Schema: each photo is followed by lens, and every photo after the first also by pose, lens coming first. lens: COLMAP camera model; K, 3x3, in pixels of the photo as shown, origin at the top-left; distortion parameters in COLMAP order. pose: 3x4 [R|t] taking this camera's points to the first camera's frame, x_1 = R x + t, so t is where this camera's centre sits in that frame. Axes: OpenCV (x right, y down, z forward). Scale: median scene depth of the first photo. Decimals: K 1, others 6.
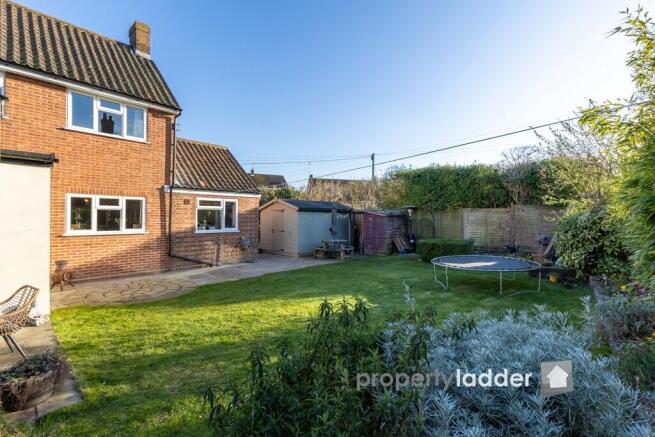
lens RADIAL K [[298.0, 0, 336.3], [0, 298.0, 211.9], [0, 0, 1]] dist [0.007081, -0.003263]
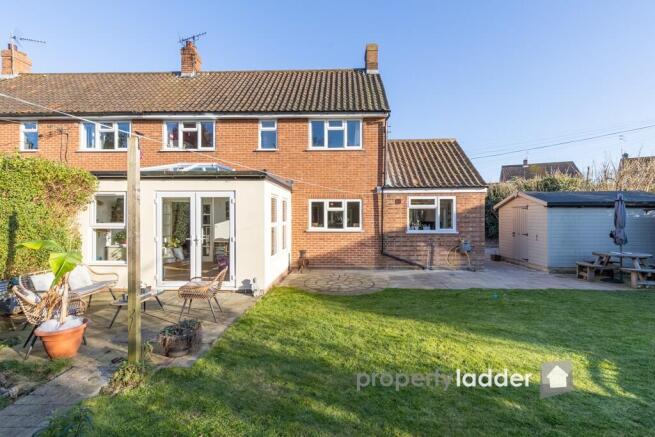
lens RADIAL K [[298.0, 0, 324.8], [0, 298.0, 212.7], [0, 0, 1]] dist [0.007081, -0.003263]
pose [[0.622917, -0.015390, -0.782137, 0.134694], [0.019974, 0.999793, -0.003765, 0.003060], [0.782033, -0.013277, 0.623095, 0.195446]]
